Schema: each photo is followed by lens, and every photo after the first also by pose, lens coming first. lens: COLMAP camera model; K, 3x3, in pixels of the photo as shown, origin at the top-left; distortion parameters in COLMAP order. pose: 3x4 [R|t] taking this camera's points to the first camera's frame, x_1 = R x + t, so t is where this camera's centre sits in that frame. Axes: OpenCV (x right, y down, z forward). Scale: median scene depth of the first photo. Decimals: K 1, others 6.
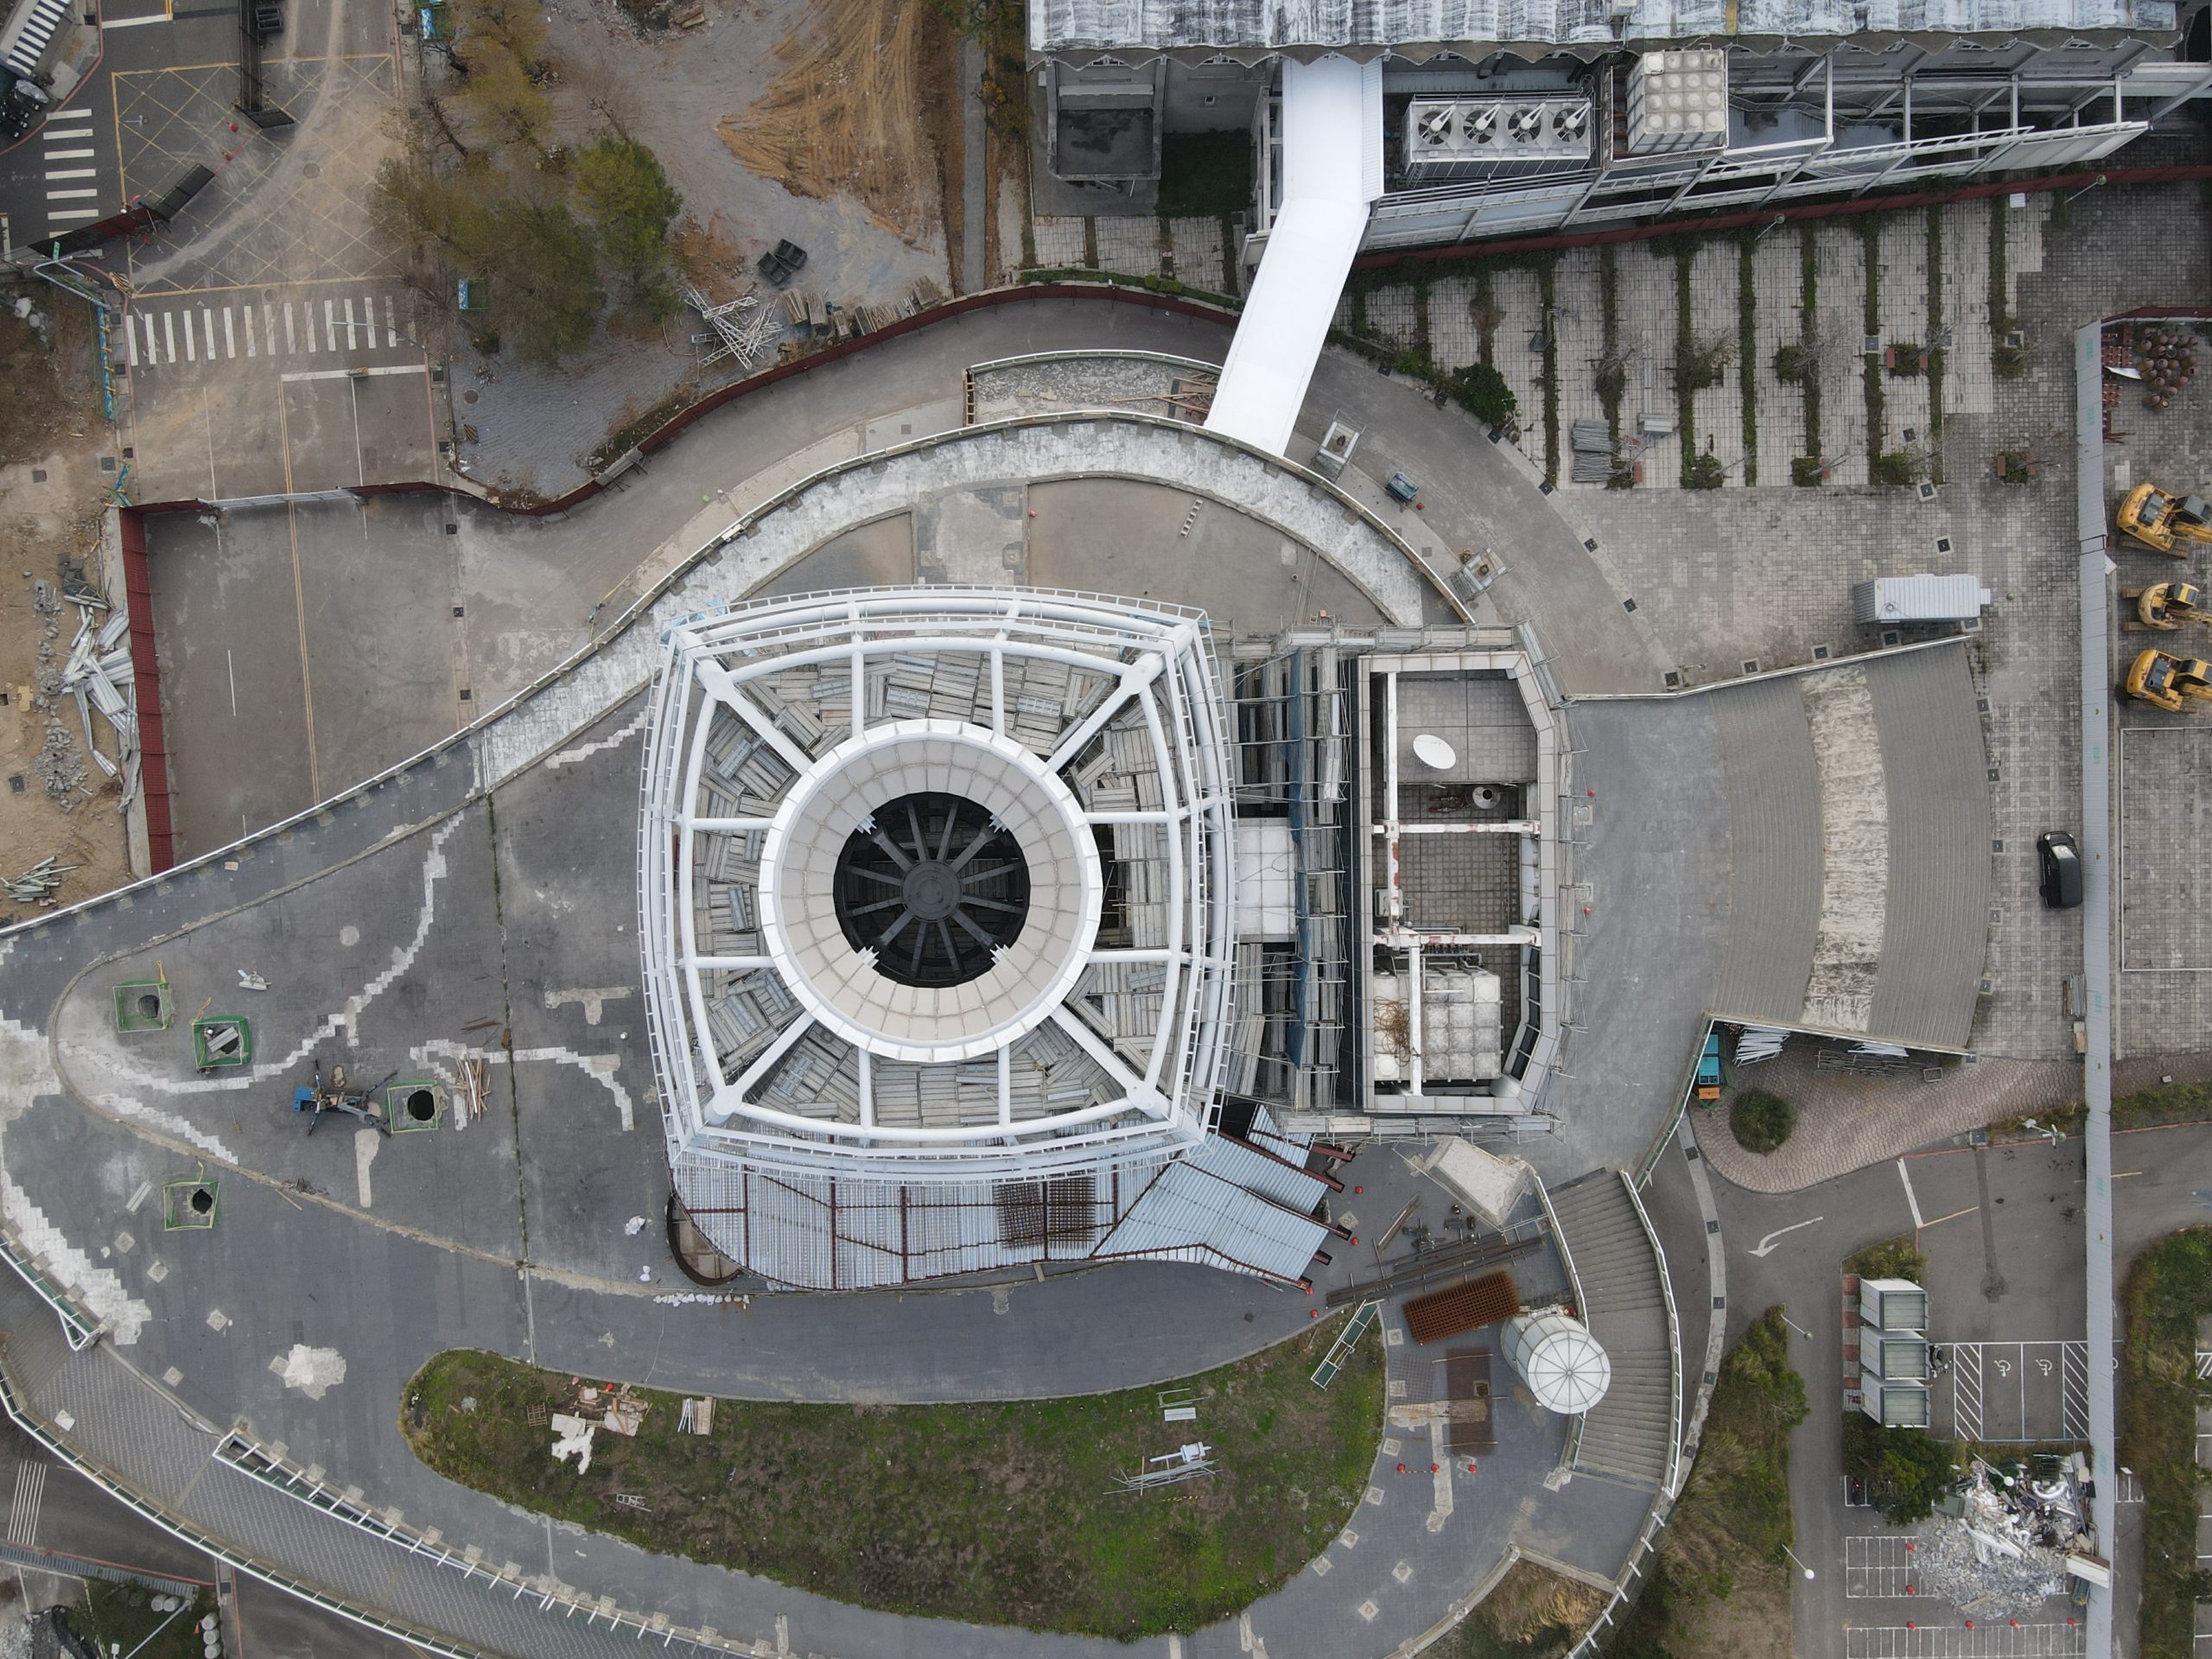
lens RADIAL K [[1619.4, 0, 1101.0], [0, 1619.4, 824.9], [0, 0, 1]] dist [0.017972, -0.005399]
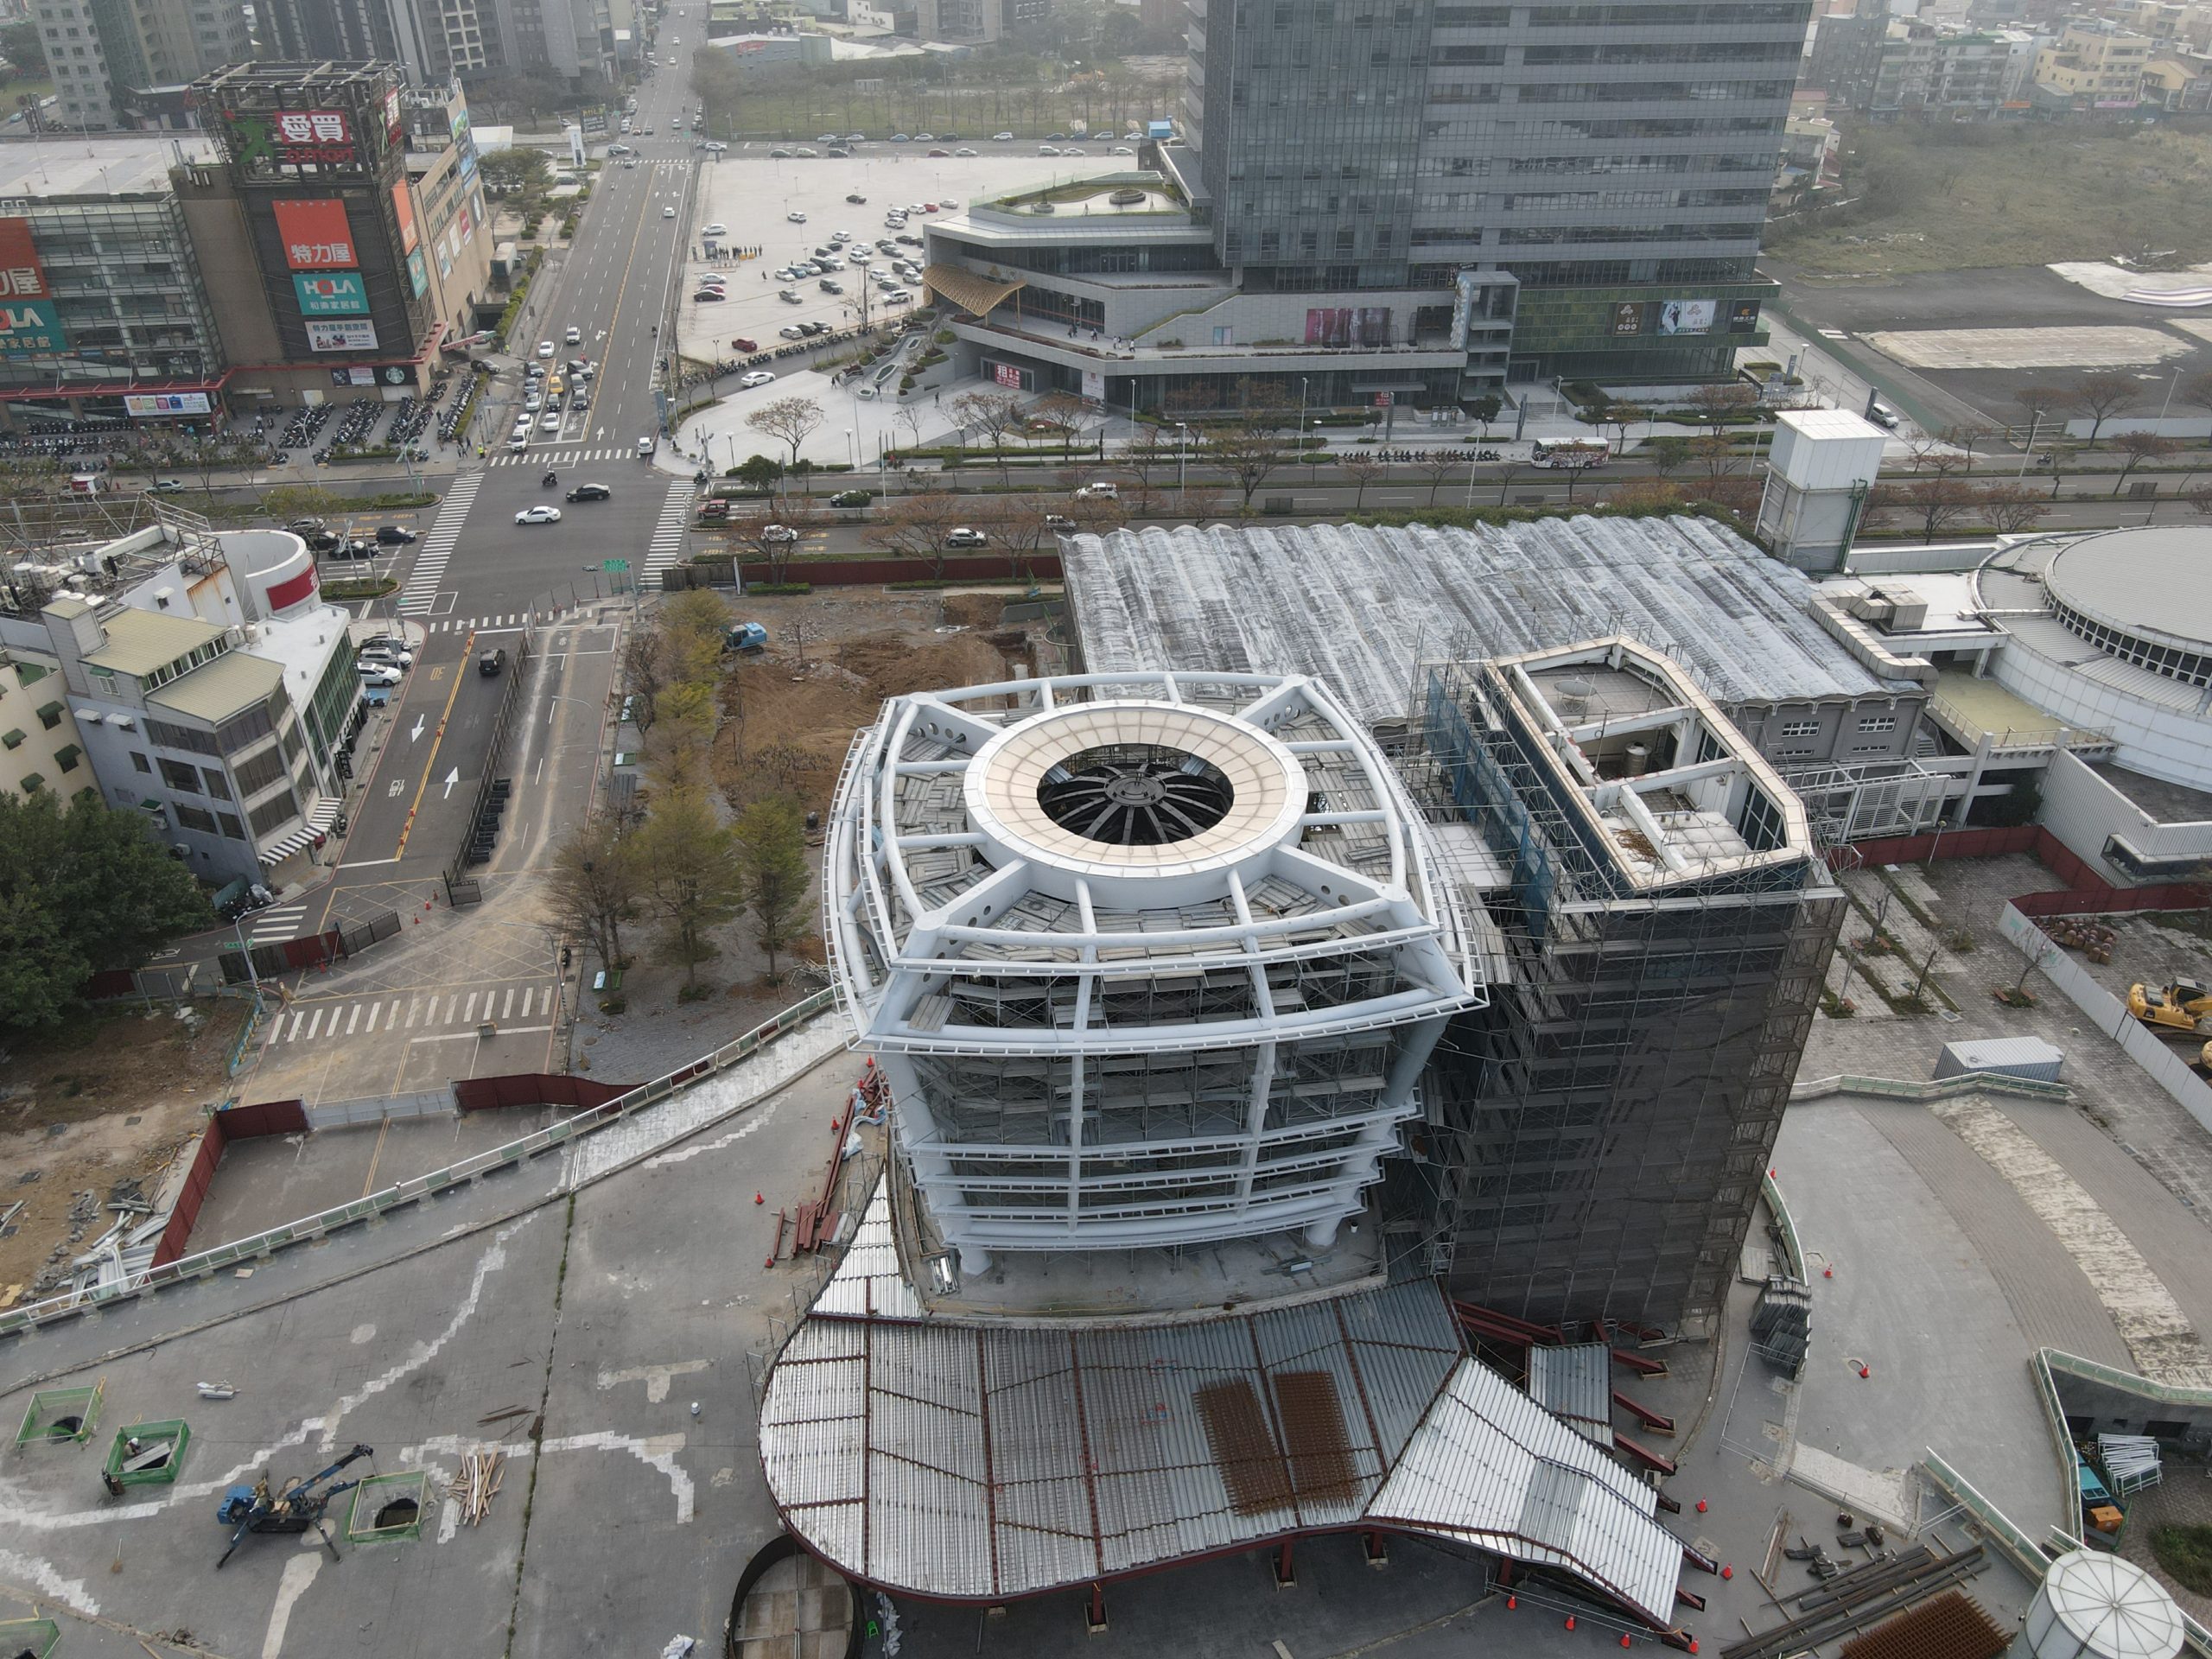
lens RADIAL K [[1625.1, 0, 1101.0], [0, 1625.1, 825.3], [0, 0, 1]] dist [-0.000518, 0.027217]
pose [[0.995343, -0.048242, 0.083457, -0.153370], [0.096361, 0.521495, -0.847796, 0.654836], [-0.002623, 0.851890, 0.523715, 0.360691]]
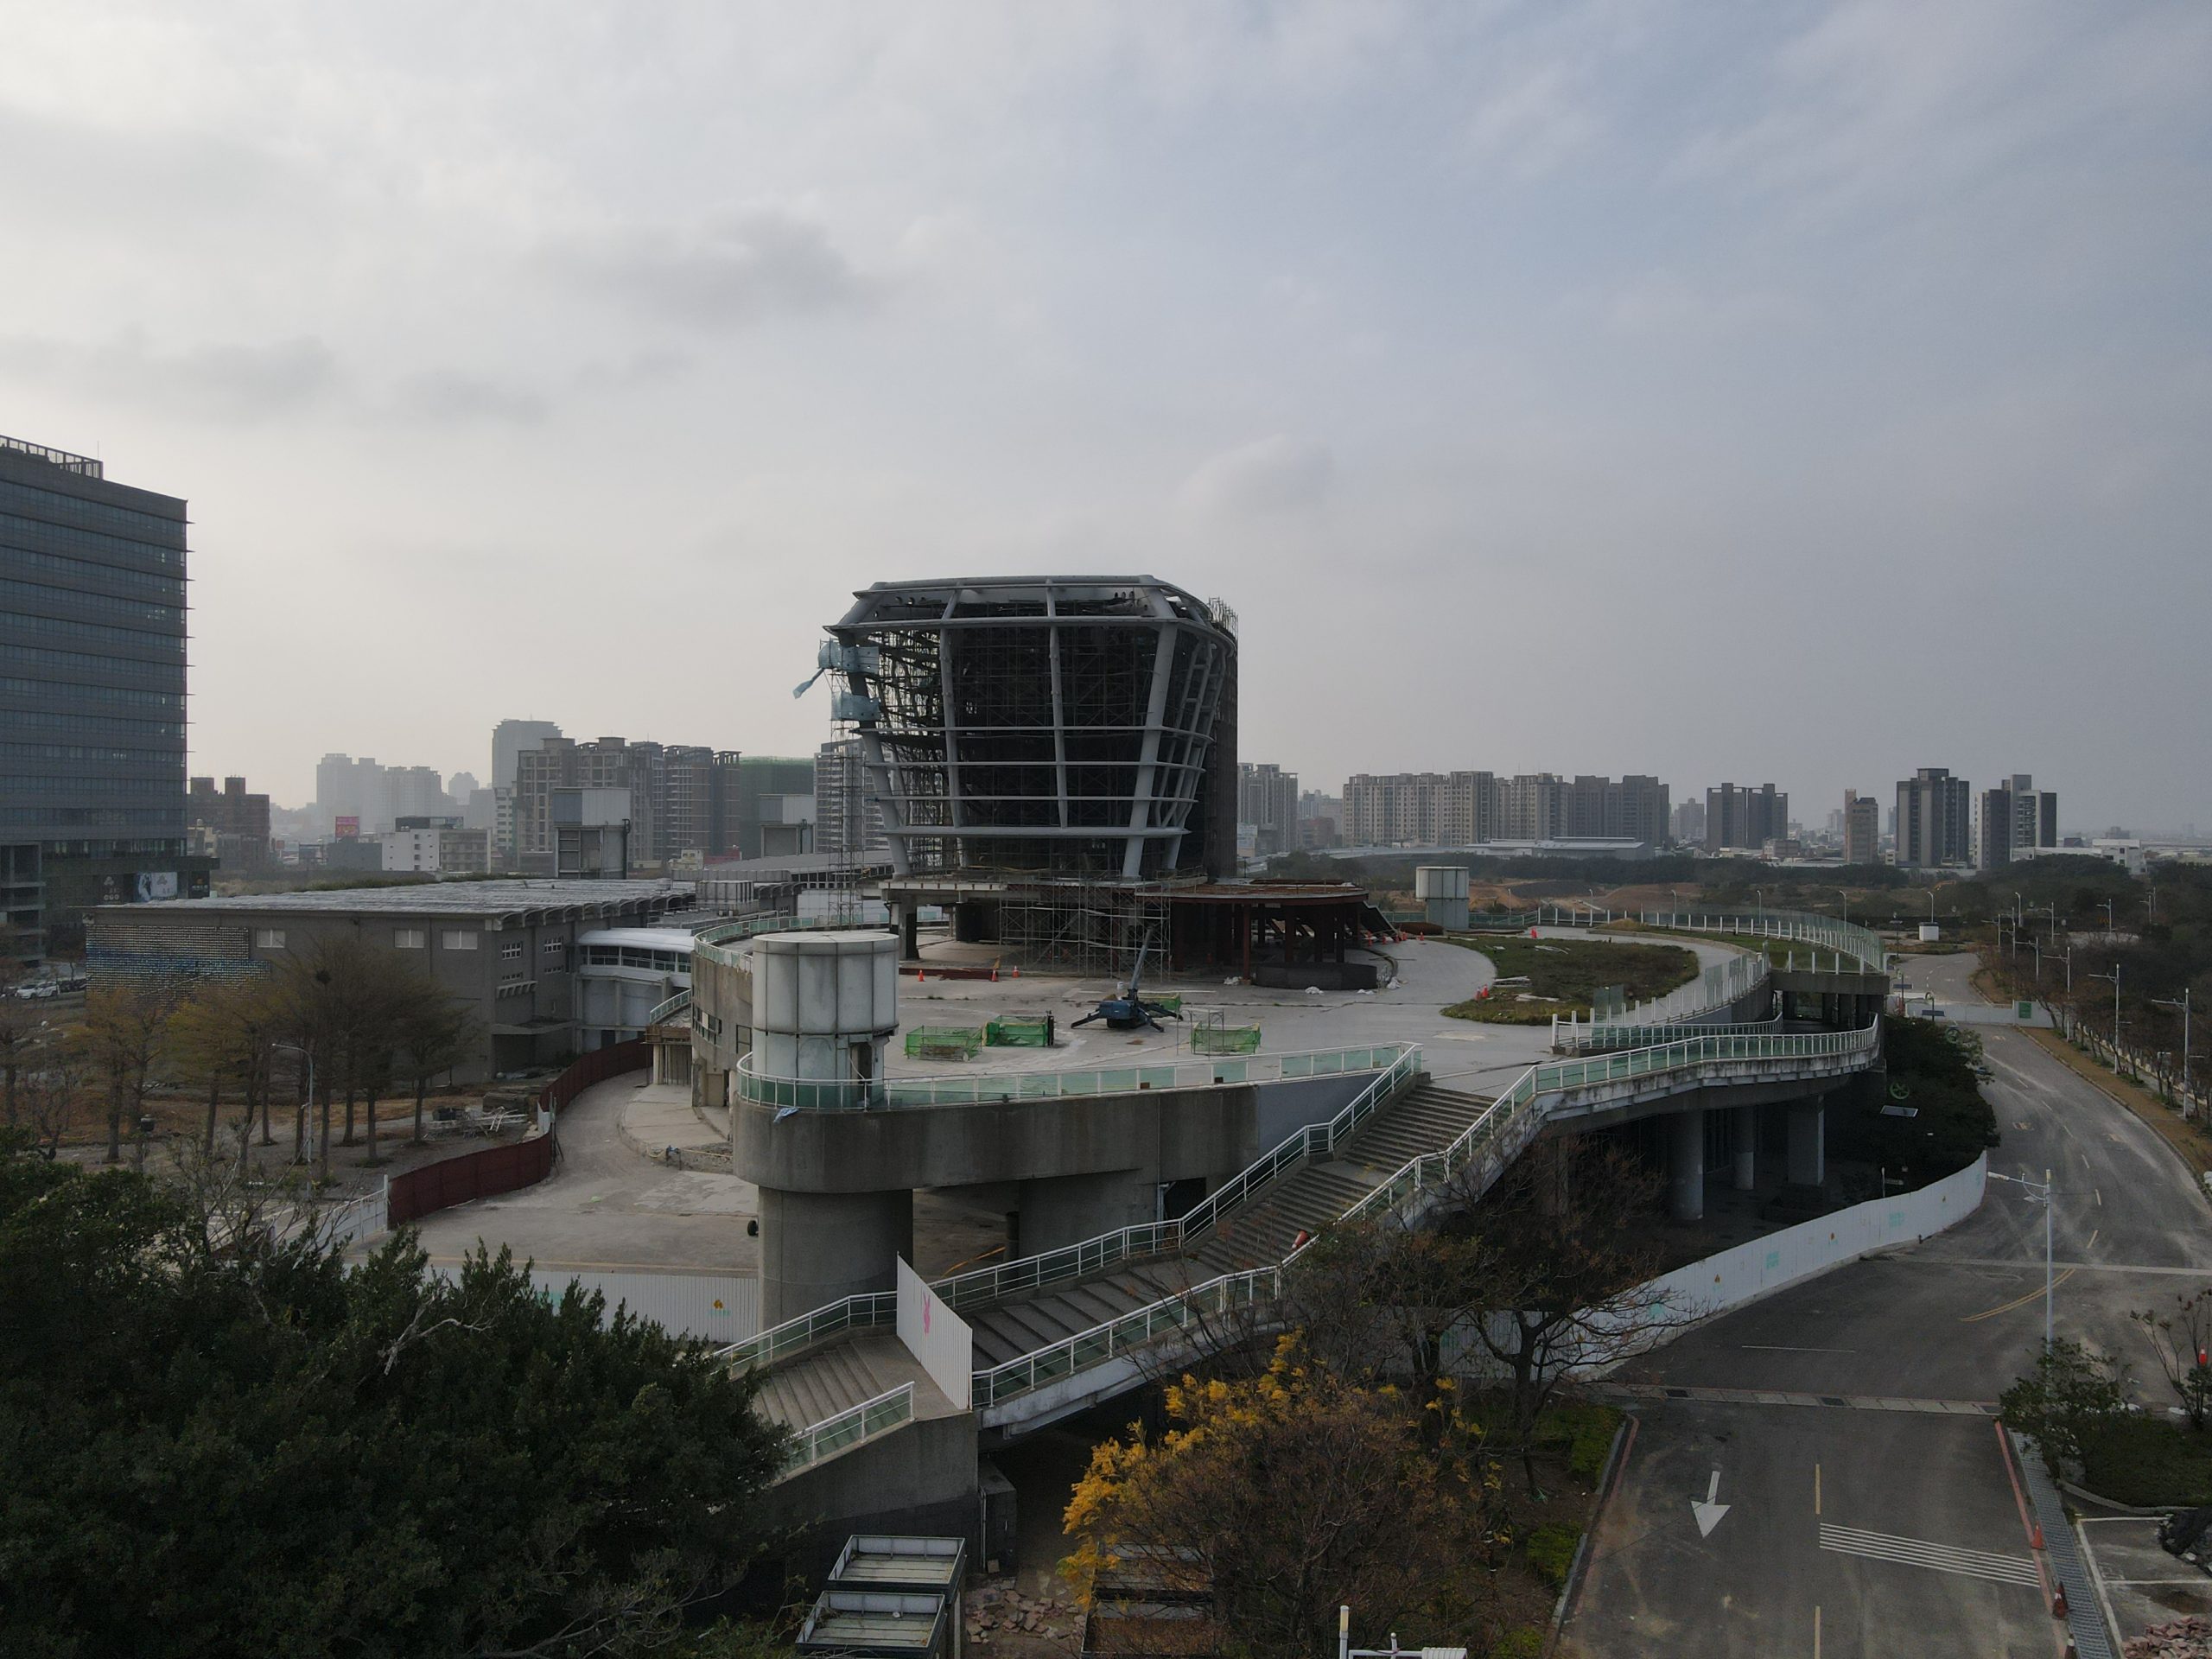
lens RADIAL K [[1619.4, 0, 1101.0], [0, 1619.4, 824.9], [0, 0, 1]] dist [0.017972, -0.005399]
pose [[0.209599, -0.003621, 0.977781, -1.275654], [0.977654, -0.015758, -0.209630, 0.316761], [0.016167, 0.999869, 0.000237, 0.906206]]
